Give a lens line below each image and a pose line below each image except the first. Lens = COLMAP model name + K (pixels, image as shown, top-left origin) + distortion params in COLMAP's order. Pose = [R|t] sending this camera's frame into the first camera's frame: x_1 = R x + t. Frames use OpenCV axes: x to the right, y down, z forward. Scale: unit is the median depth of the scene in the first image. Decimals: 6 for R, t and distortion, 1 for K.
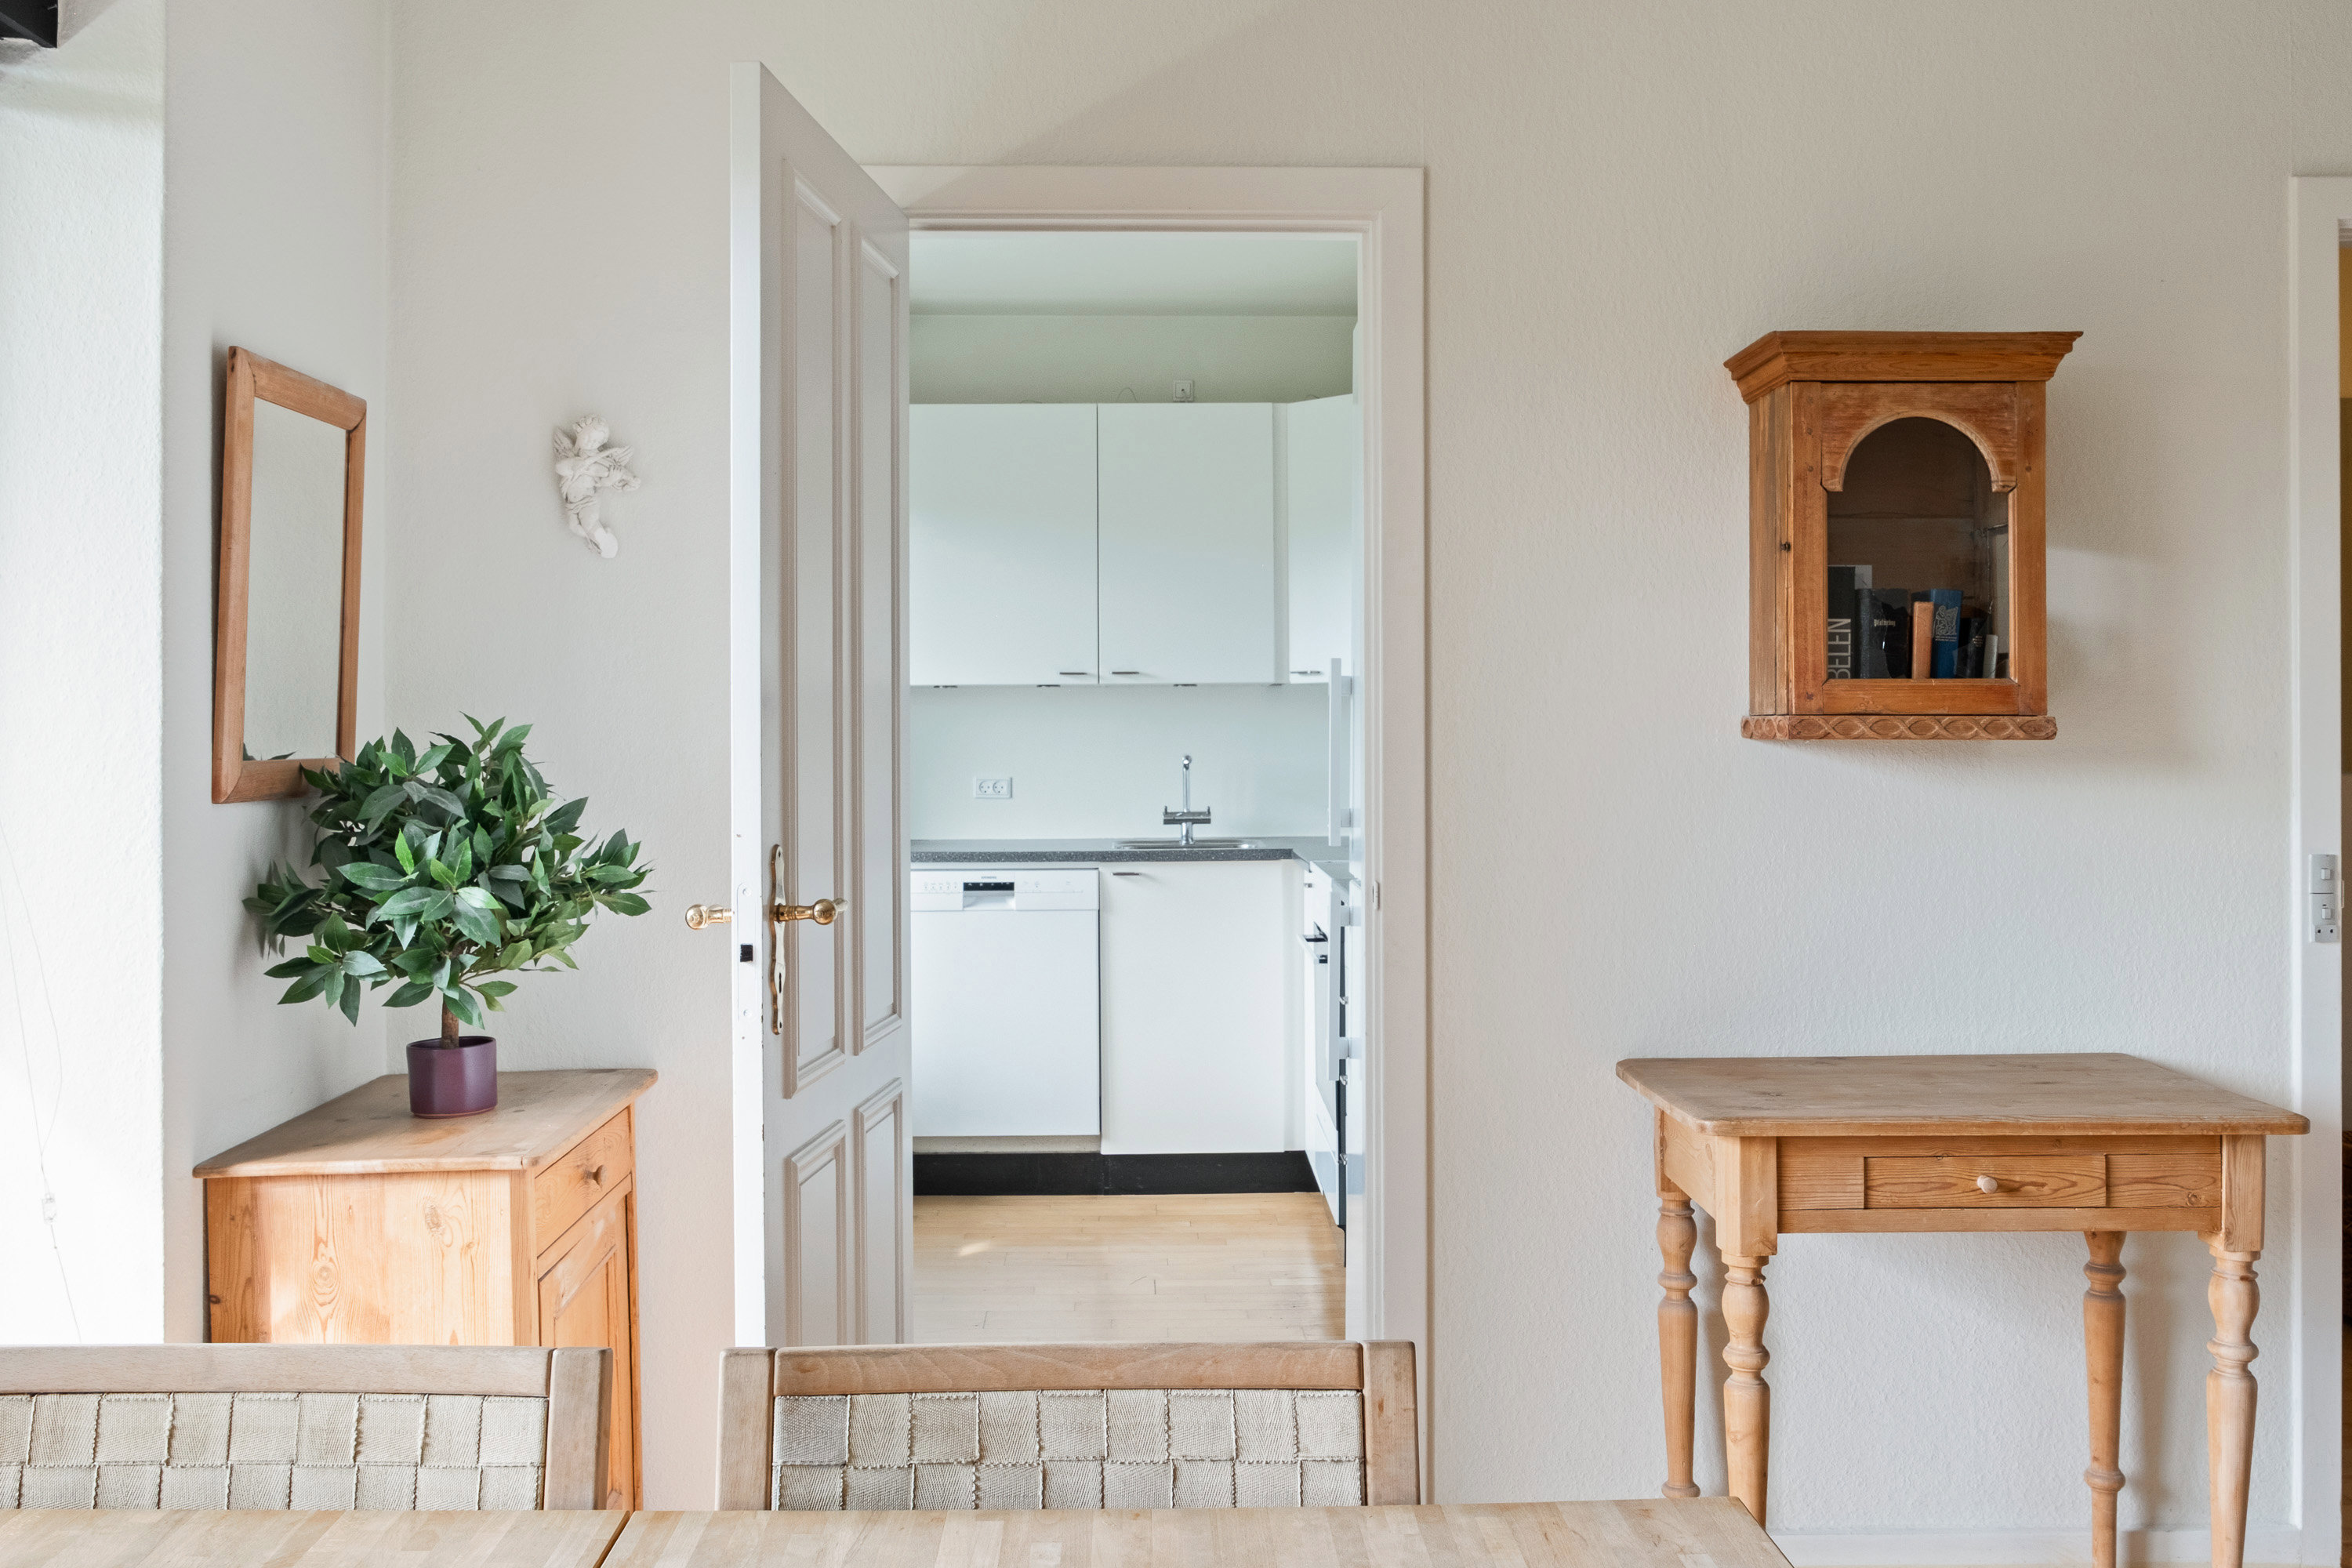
lens RADIAL K [[2043.9, 0, 1138.7], [0, 2043.9, 734.0], [0, 0, 1]] dist [-0.018354, -0.004017]
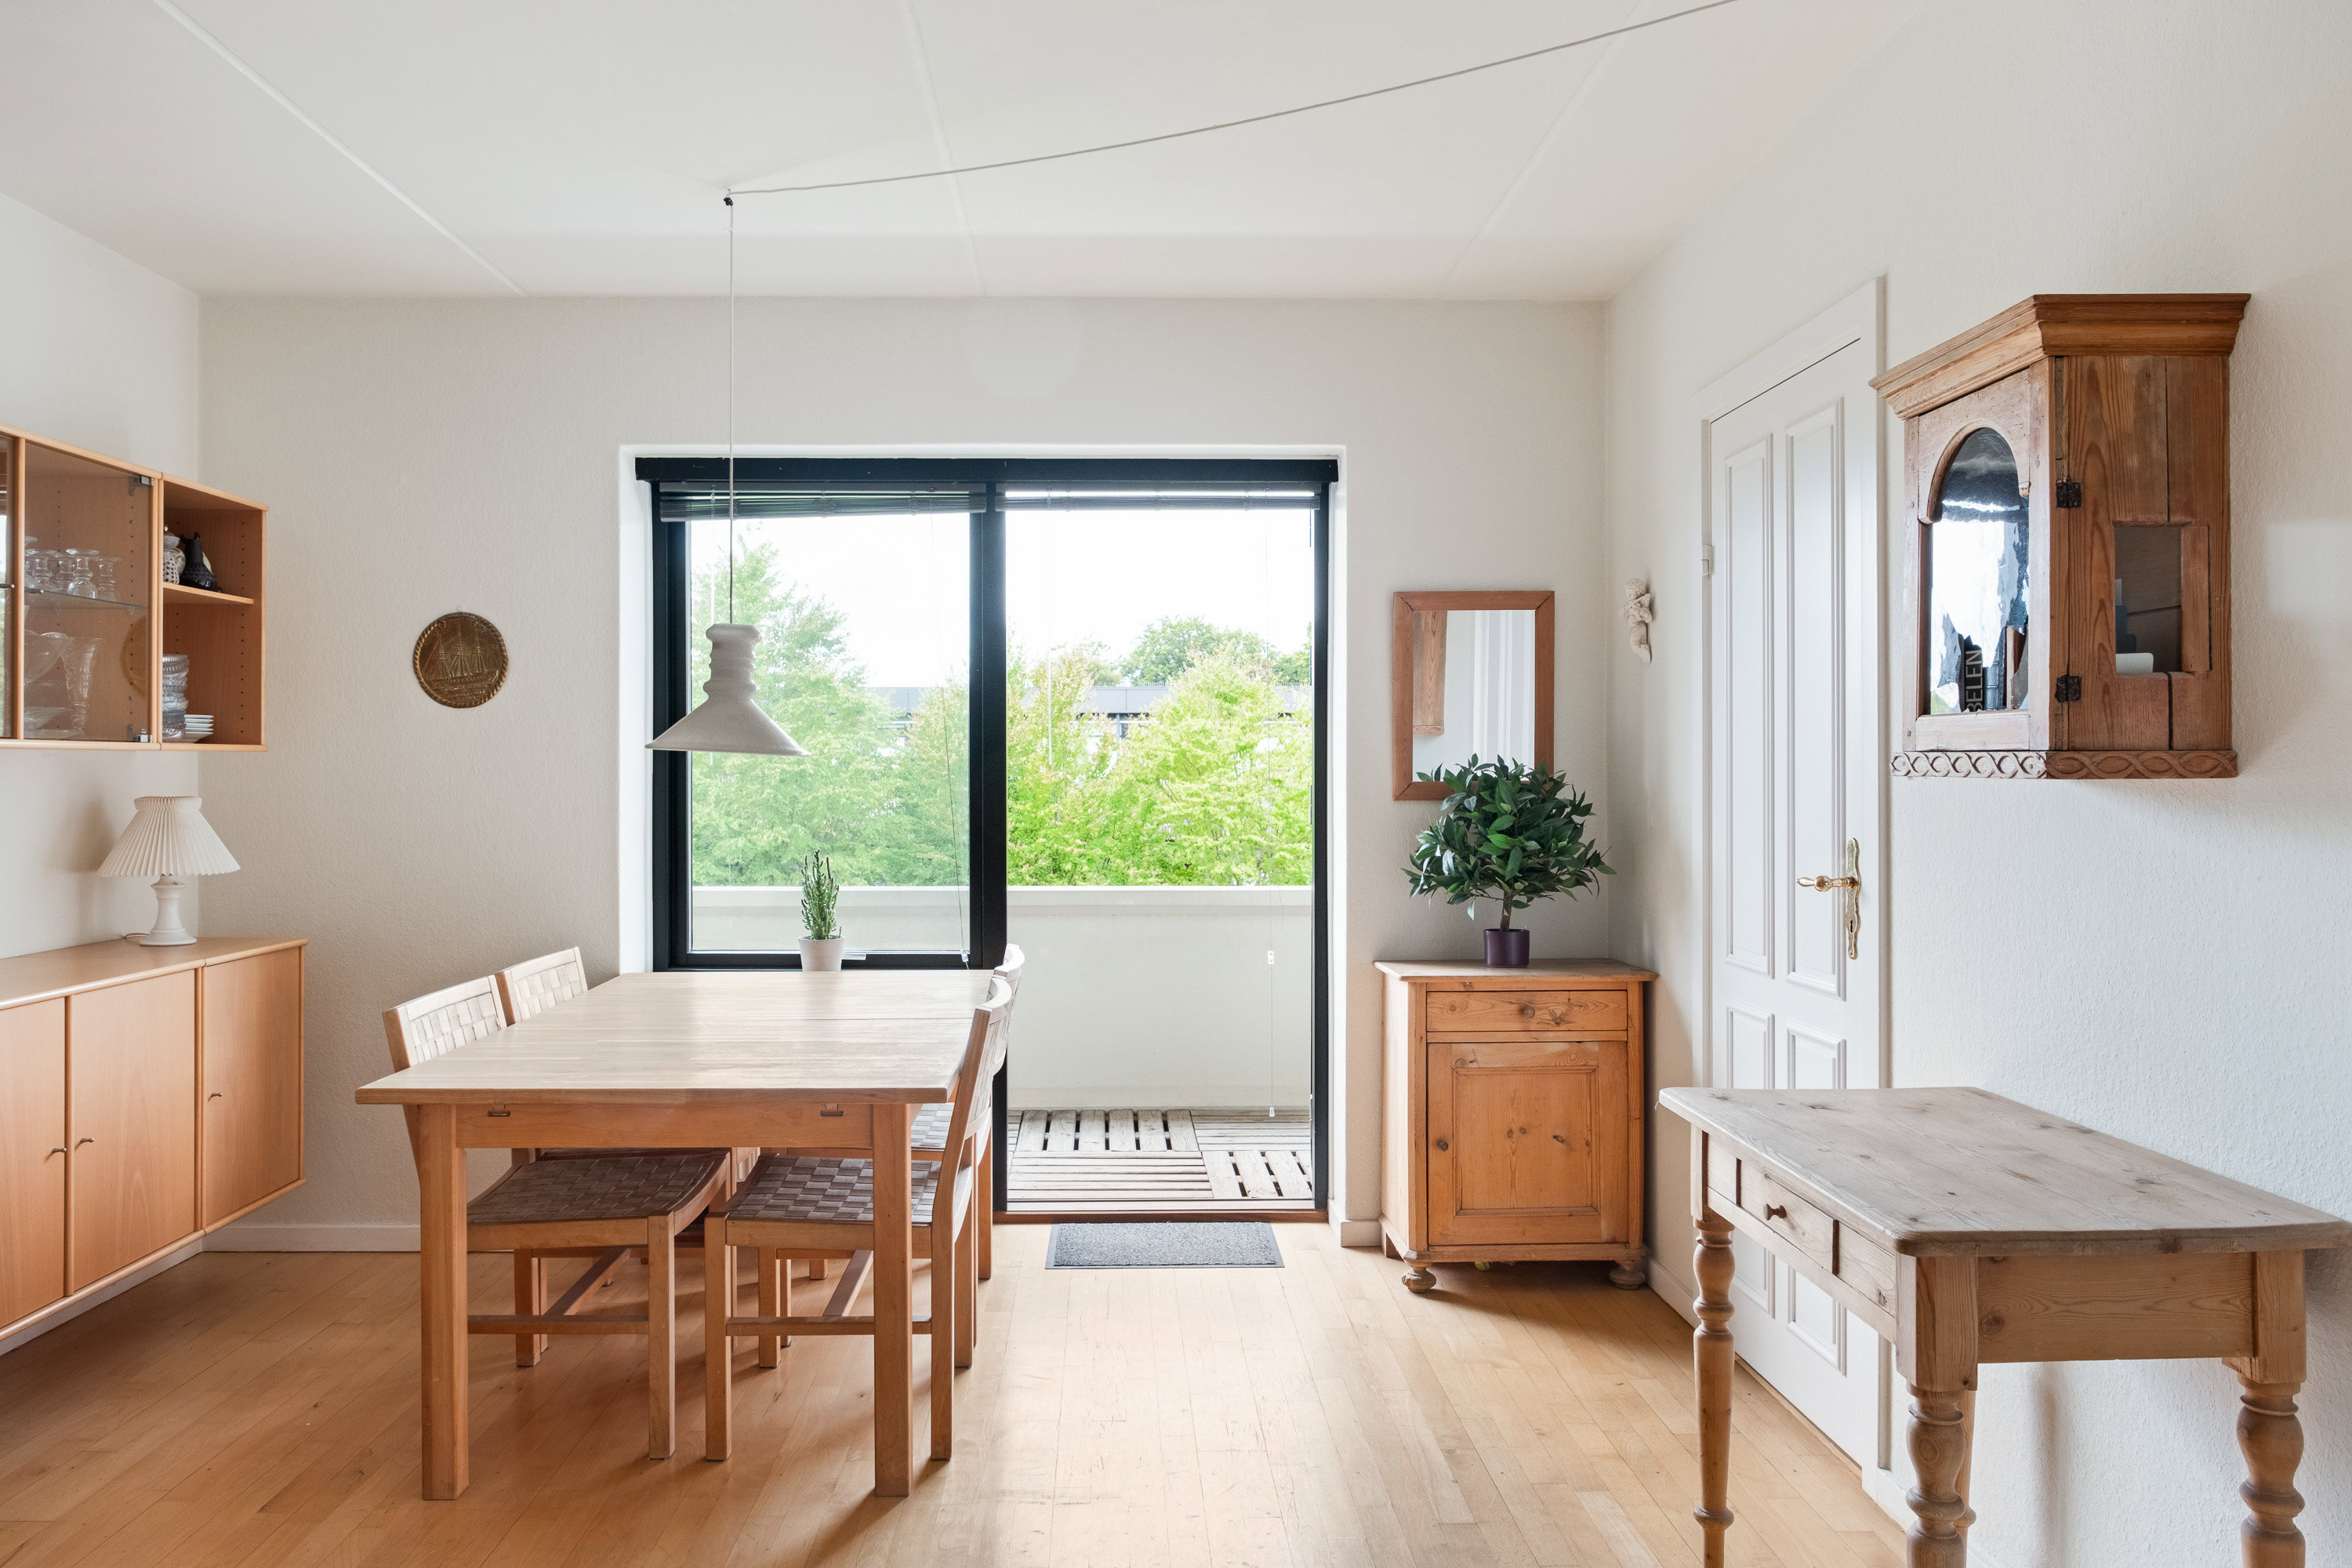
lens RADIAL K [[1622.2, 0, 1144.2], [0, 1622.2, 773.7], [0, 0, 1]] dist [-0.019264, 0.005551]
pose [[-0.007569, 0.003853, -0.999964, 1.092943], [-0.001828, 0.999991, 0.003867, -0.001044], [0.999970, 0.001857, -0.007562, 0.611998]]
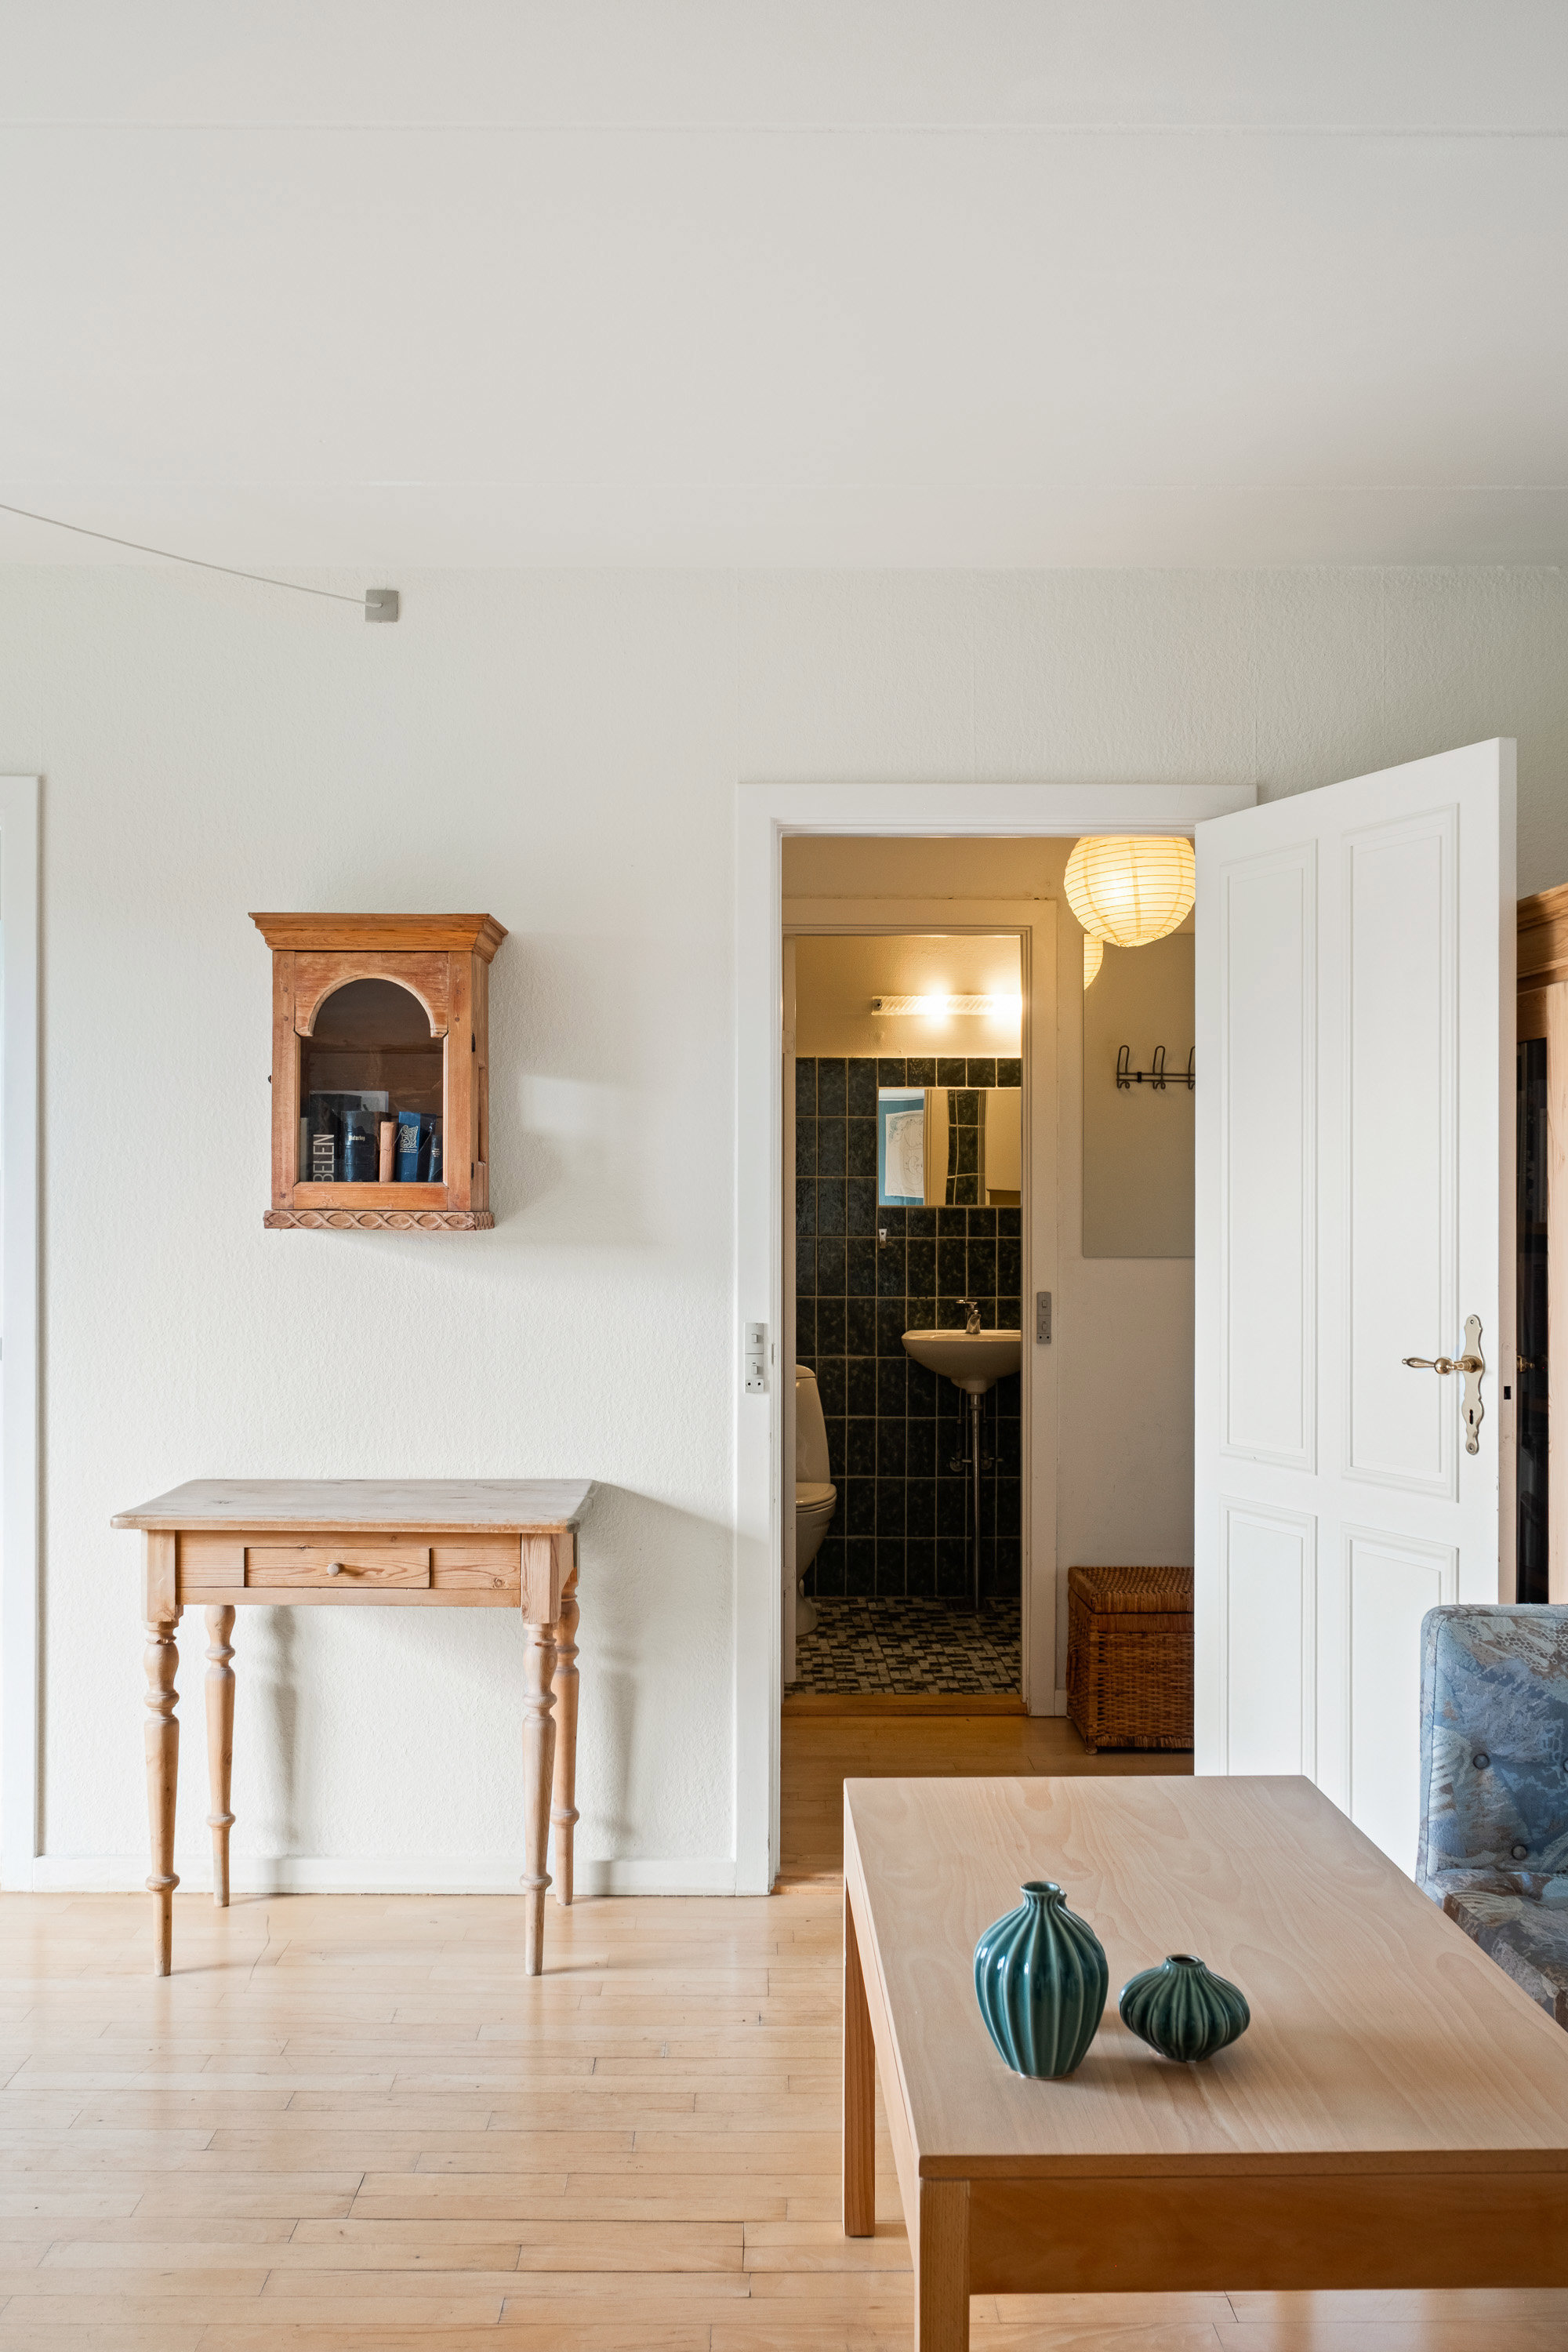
lens RADIAL K [[2157.2, 0, 780.4], [0, 2157.2, 1205.4], [0, 0, 1]] dist [0.007337, -0.012776]
pose [[0.999936, 0.008080, -0.007945, 0.635332], [-0.008072, 0.999967, 0.001106, -0.015759], [0.007953, -0.001042, 0.999968, -0.349105]]
